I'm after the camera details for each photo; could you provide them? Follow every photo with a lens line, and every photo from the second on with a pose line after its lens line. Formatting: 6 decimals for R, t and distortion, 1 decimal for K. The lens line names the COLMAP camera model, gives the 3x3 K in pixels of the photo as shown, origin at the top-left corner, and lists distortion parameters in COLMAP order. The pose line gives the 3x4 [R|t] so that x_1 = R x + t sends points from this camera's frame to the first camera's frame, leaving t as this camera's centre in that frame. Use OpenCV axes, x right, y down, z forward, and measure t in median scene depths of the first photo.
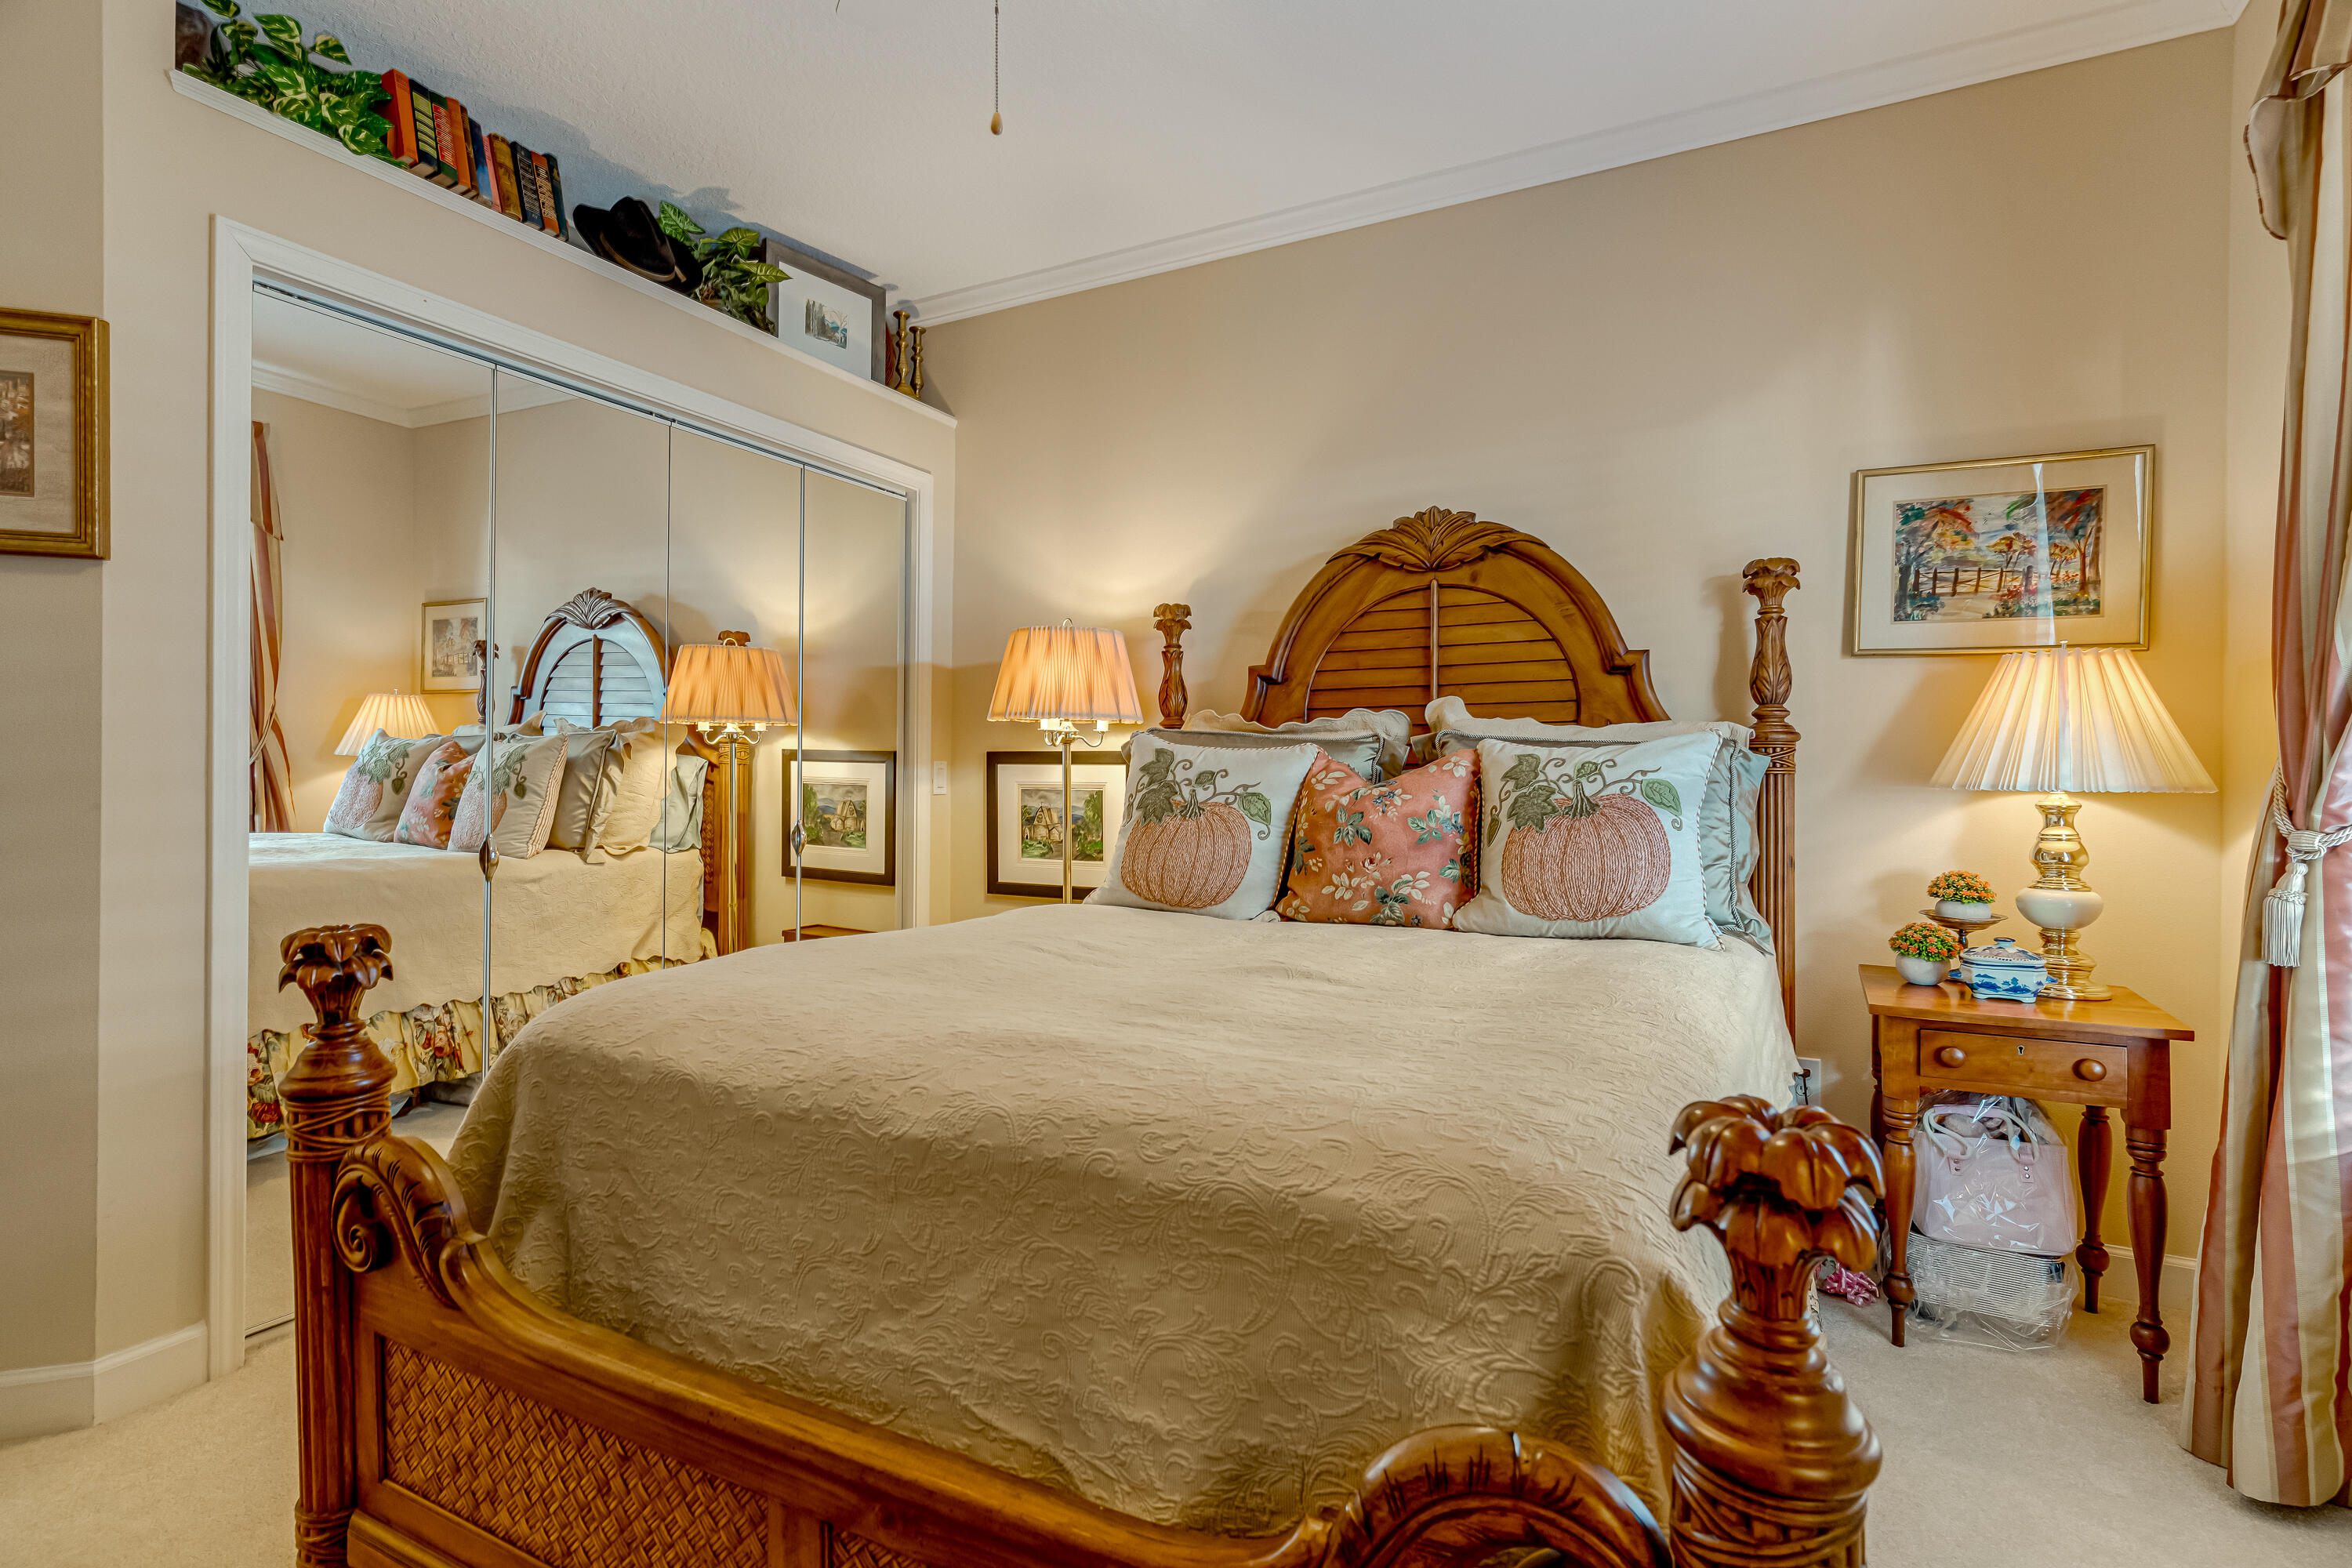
lens RADIAL K [[1128.6, 0, 1185.4], [0, 1128.6, 762.0], [0, 0, 1]] dist [0.002285, 0.000606]
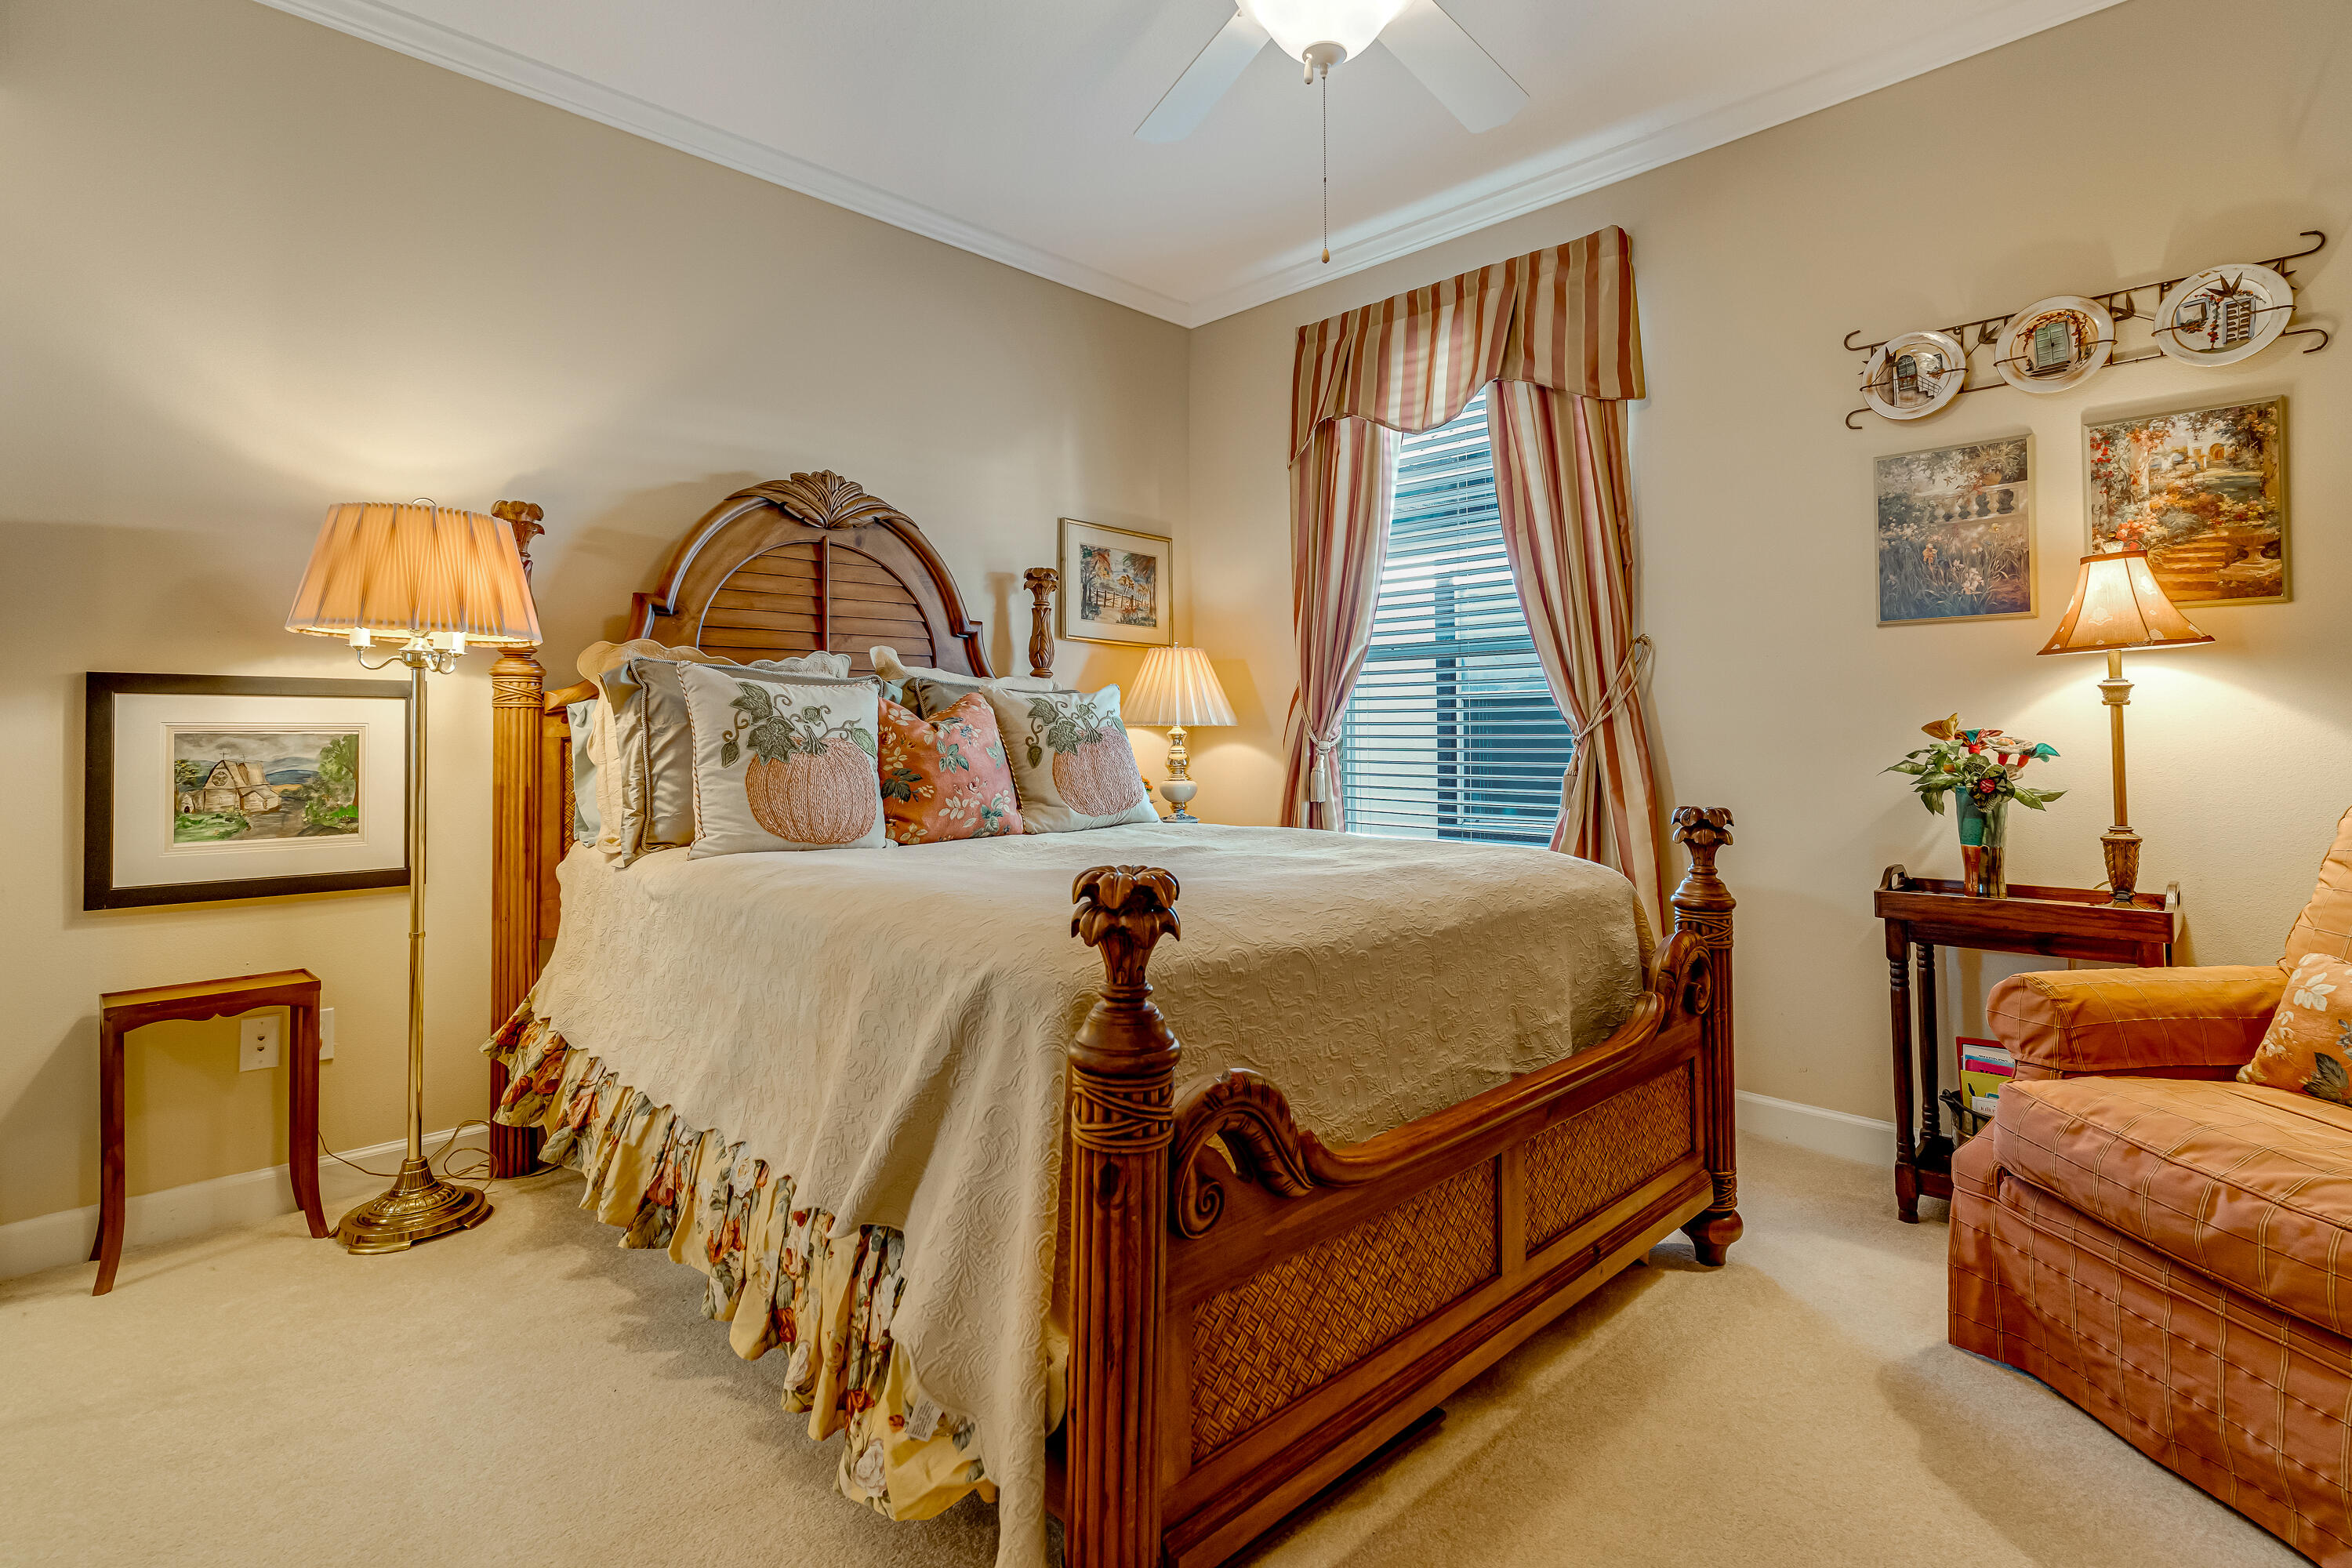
lens RADIAL K [[1159.7, 0, 1172.1], [0, 1159.7, 697.1], [0, 0, 1]] dist [0.000675, -0.000709]
pose [[0.308699, 0.025869, 0.950808, -0.842365], [-0.006570, 0.999664, -0.025065, 0.022387], [-0.951137, 0.001490, 0.308766, 0.380048]]
